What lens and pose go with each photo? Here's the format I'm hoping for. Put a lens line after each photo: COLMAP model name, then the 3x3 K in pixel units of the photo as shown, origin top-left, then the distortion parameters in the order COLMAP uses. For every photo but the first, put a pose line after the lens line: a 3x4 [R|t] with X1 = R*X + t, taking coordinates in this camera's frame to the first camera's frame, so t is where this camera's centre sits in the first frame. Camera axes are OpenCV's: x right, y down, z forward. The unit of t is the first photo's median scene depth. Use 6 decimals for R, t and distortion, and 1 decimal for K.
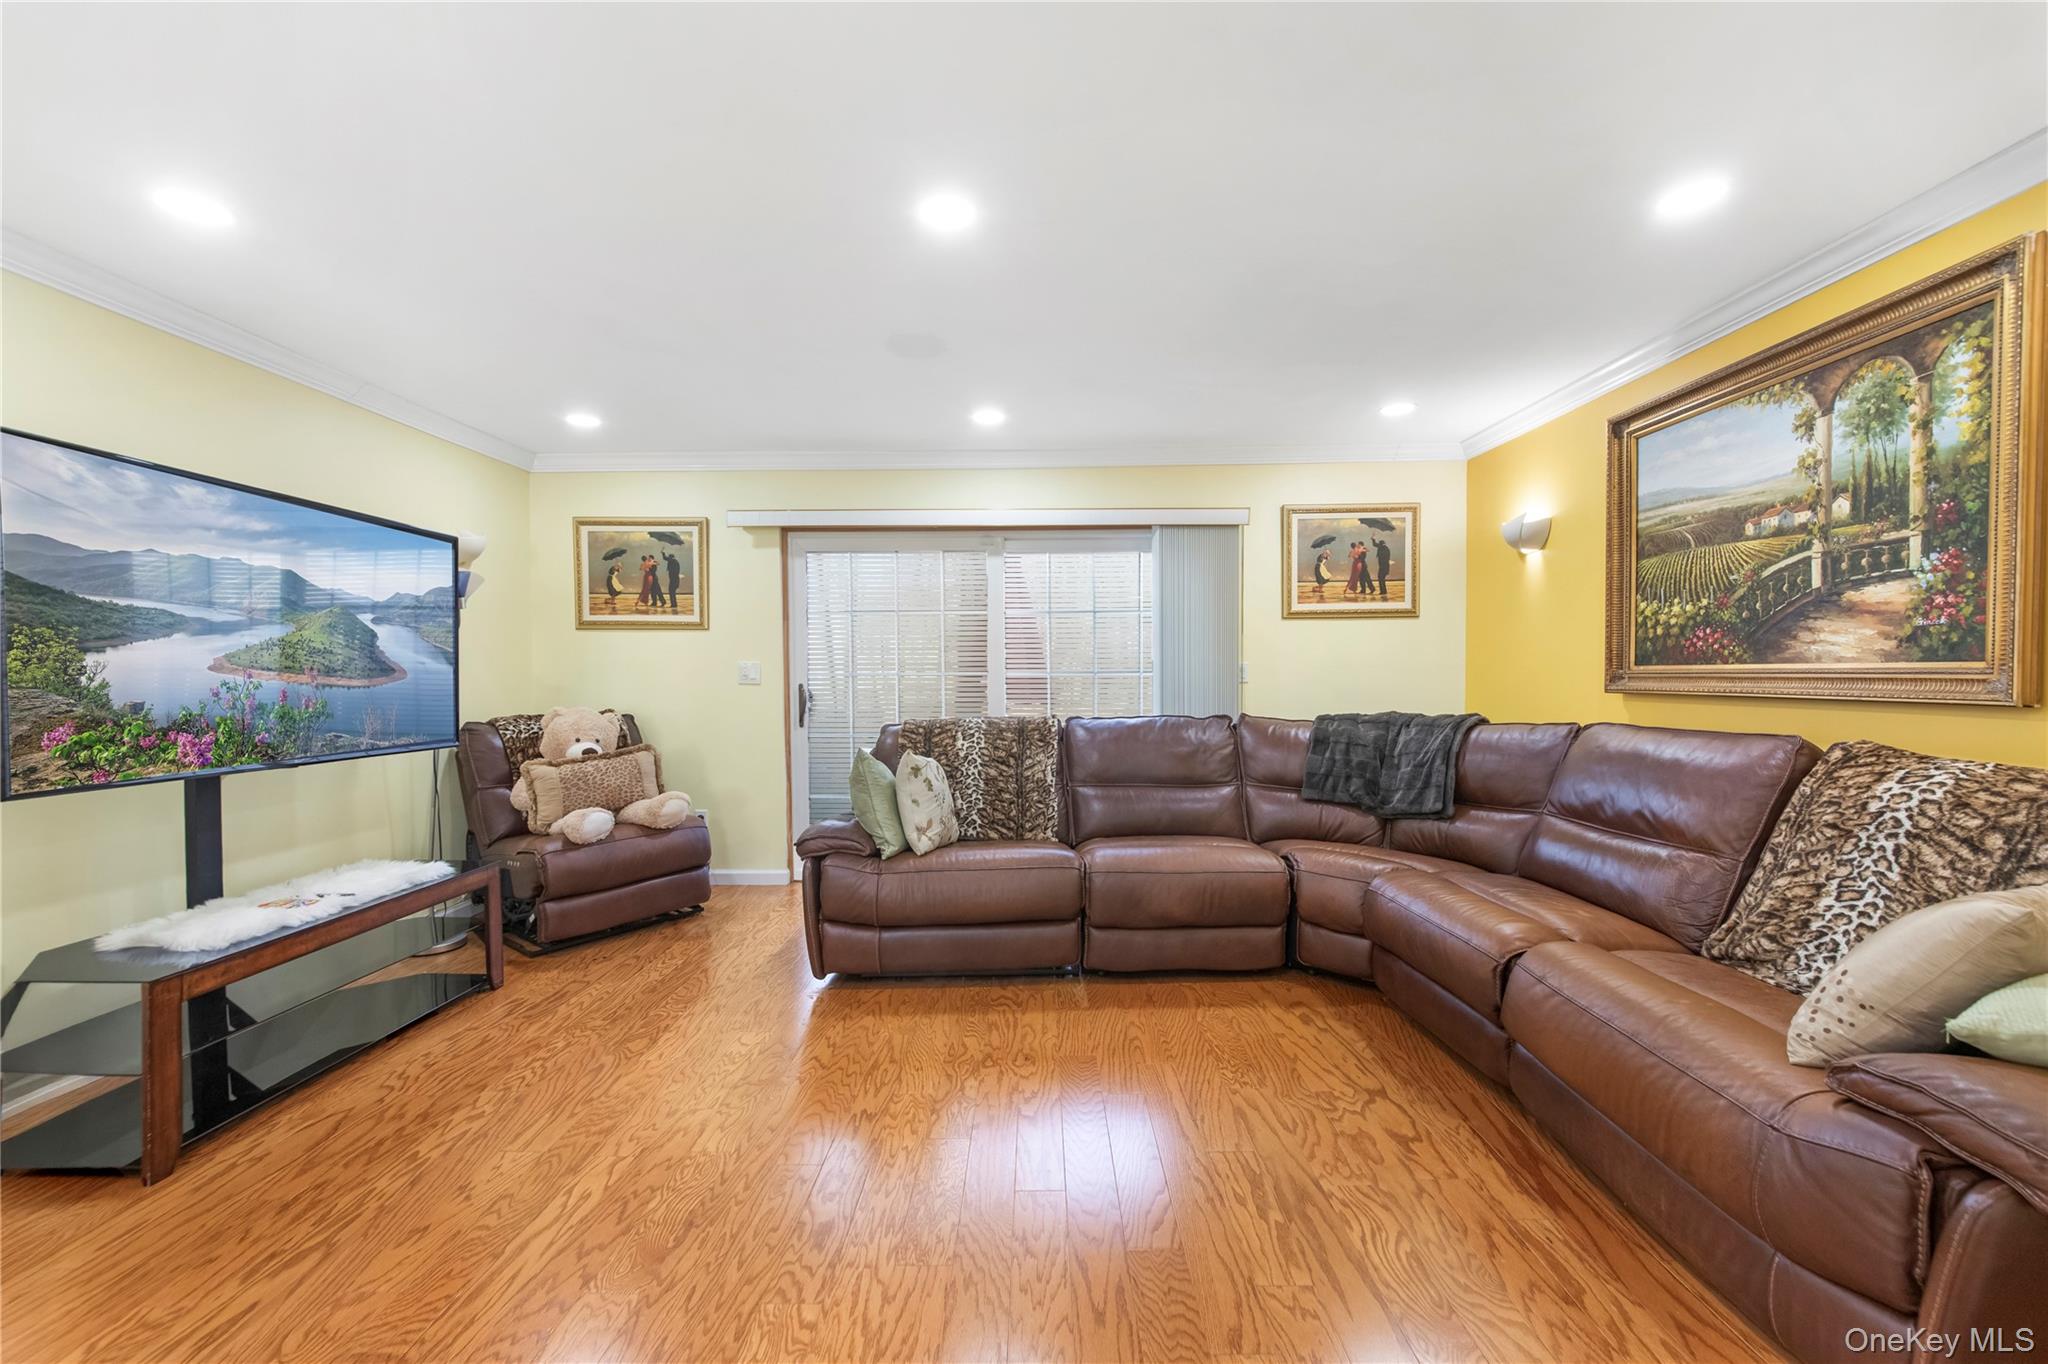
lens RADIAL K [[814.3, 0, 1027.6], [0, 814.3, 698.0], [0, 0, 1]] dist [-0.000391, -0.000335]
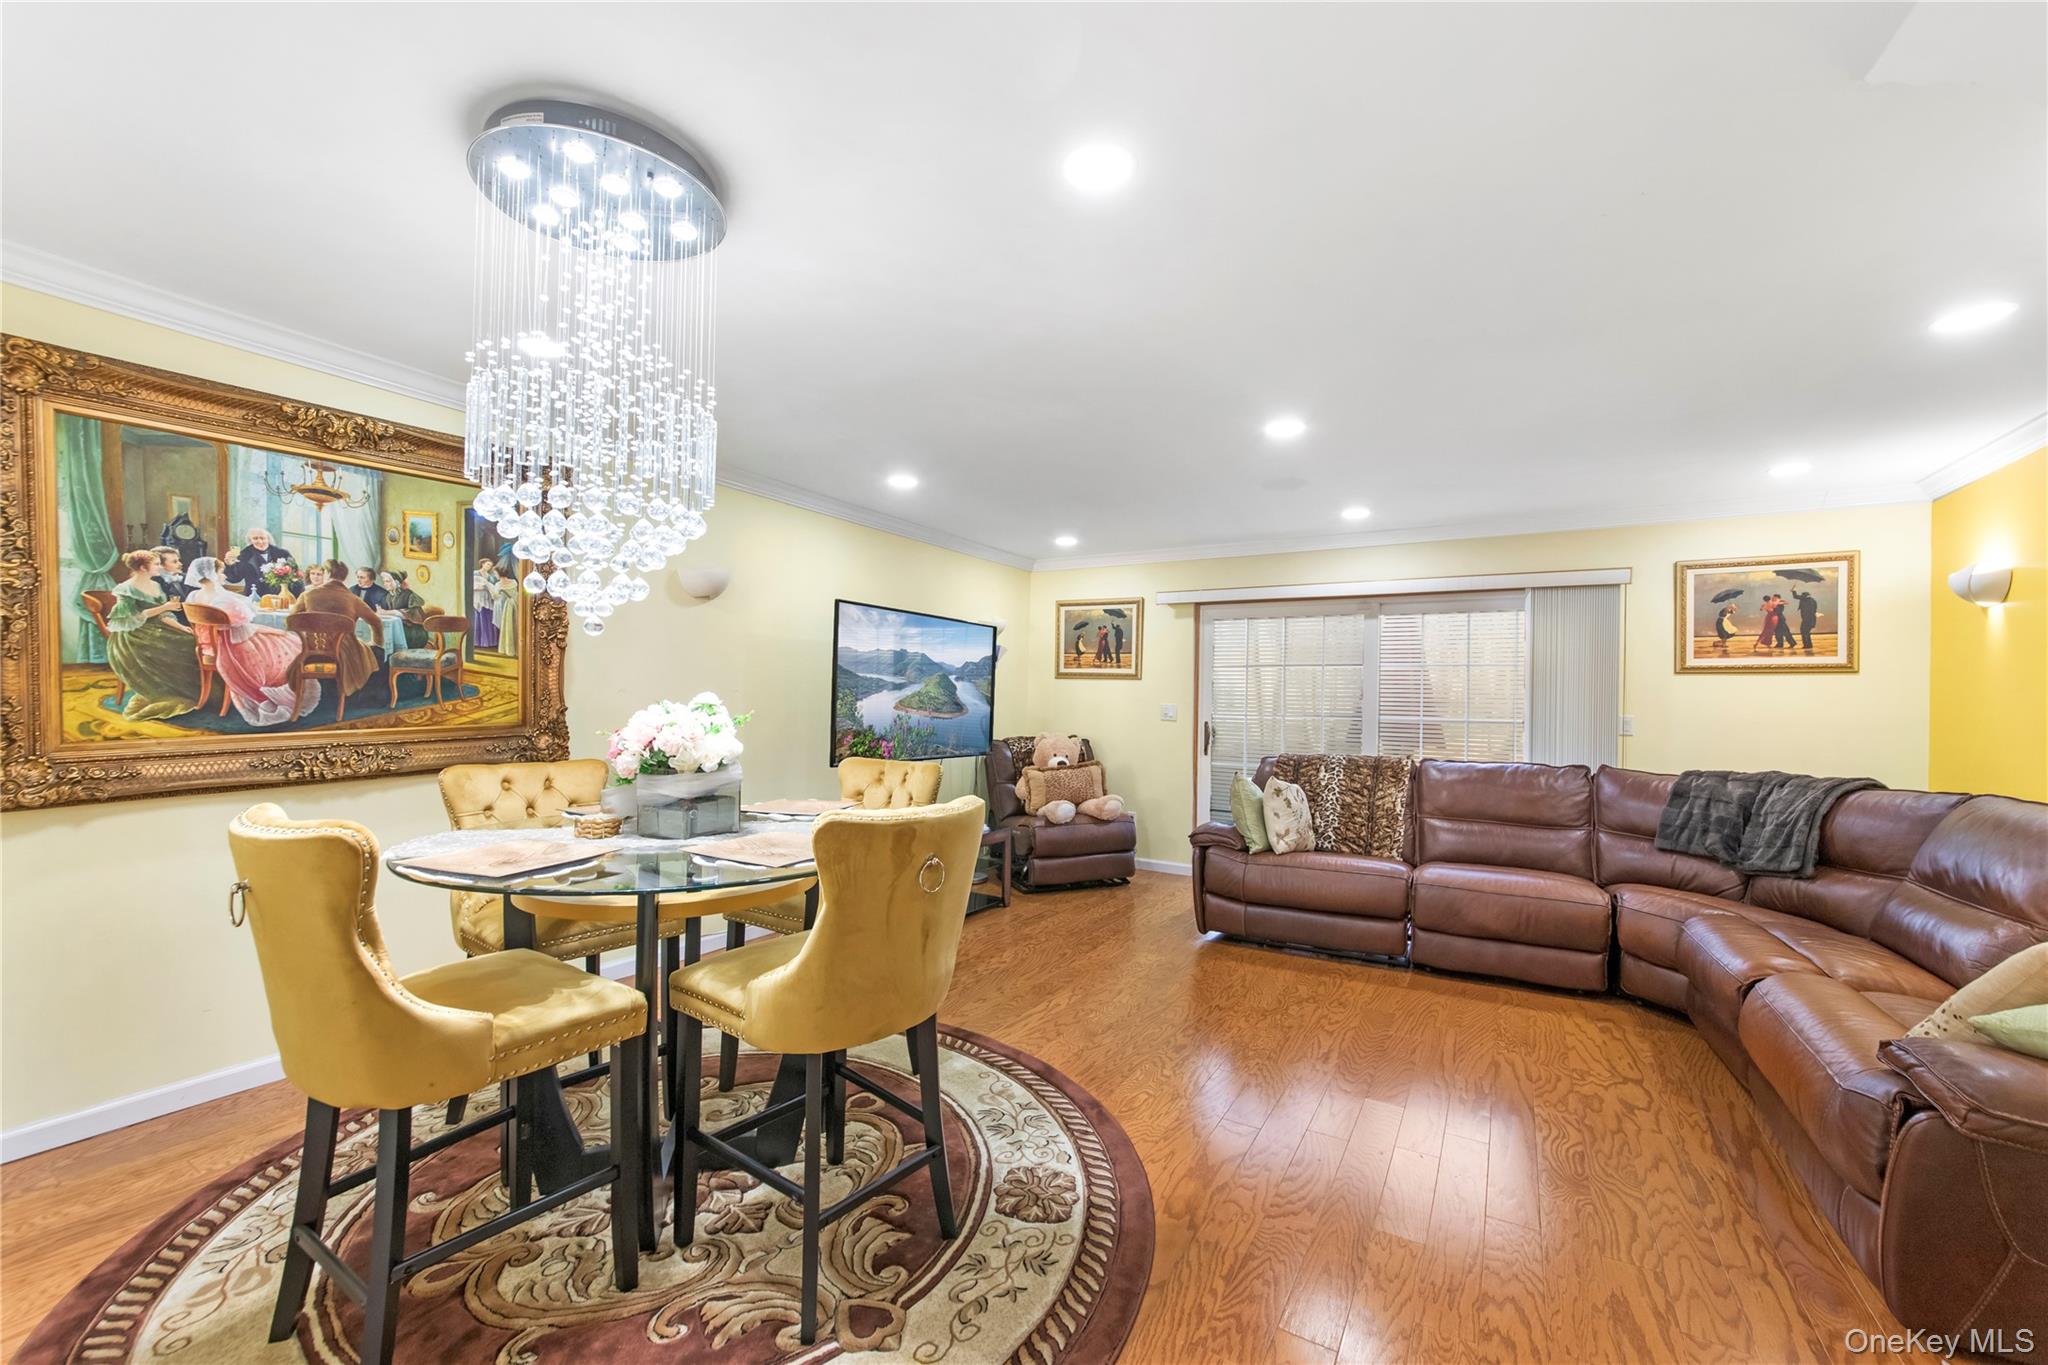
lens RADIAL K [[814.3, 0, 1027.6], [0, 814.3, 698.5], [0, 0, 1]] dist [-0.000391, -0.000335]
pose [[0.865712, 0.020168, -0.500137, 0.161807], [-0.038139, 0.998941, -0.025736, -0.012840], [0.499088, 0.041355, 0.865564, -0.350701]]
